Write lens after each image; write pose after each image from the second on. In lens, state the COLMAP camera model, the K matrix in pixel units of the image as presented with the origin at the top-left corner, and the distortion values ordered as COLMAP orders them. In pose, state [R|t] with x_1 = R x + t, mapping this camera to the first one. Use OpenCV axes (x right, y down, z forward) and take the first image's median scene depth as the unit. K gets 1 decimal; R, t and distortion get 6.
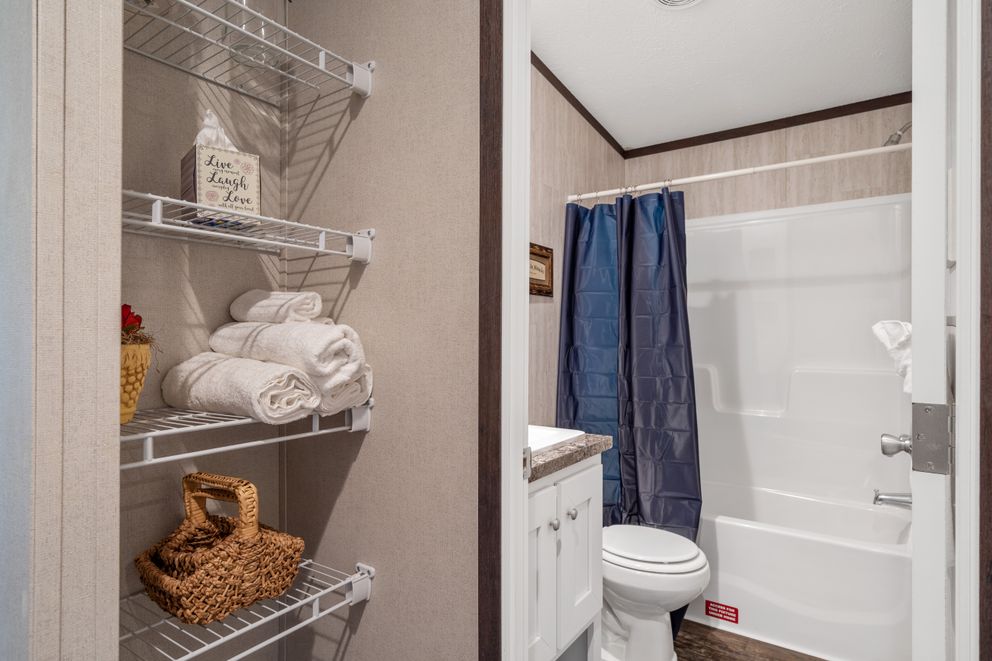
lens RADIAL K [[565.9, 0, 496.0], [0, 565.9, 330.5], [0, 0, 1]] dist [0.012460, 0.000721]
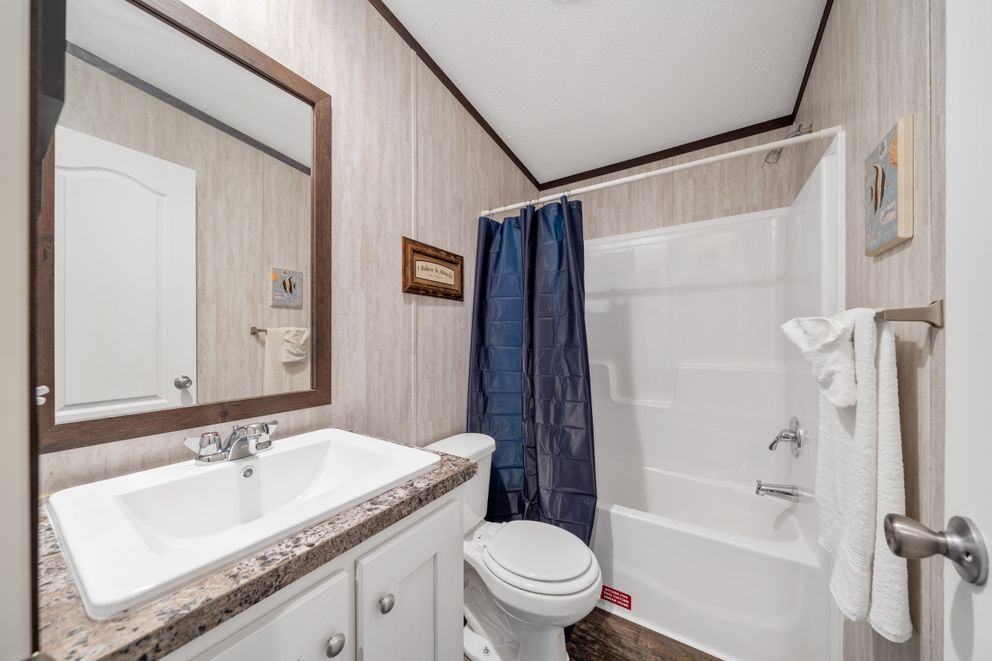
lens RADIAL K [[357.1, 0, 490.9], [0, 357.1, 335.9], [0, 0, 1]] dist [-0.000809, -0.000092]
pose [[0.999635, -0.001995, 0.026953, 0.139949], [0.001842, 0.999982, 0.005705, 0.003798], [-0.026964, -0.005653, 0.999620, 0.327402]]
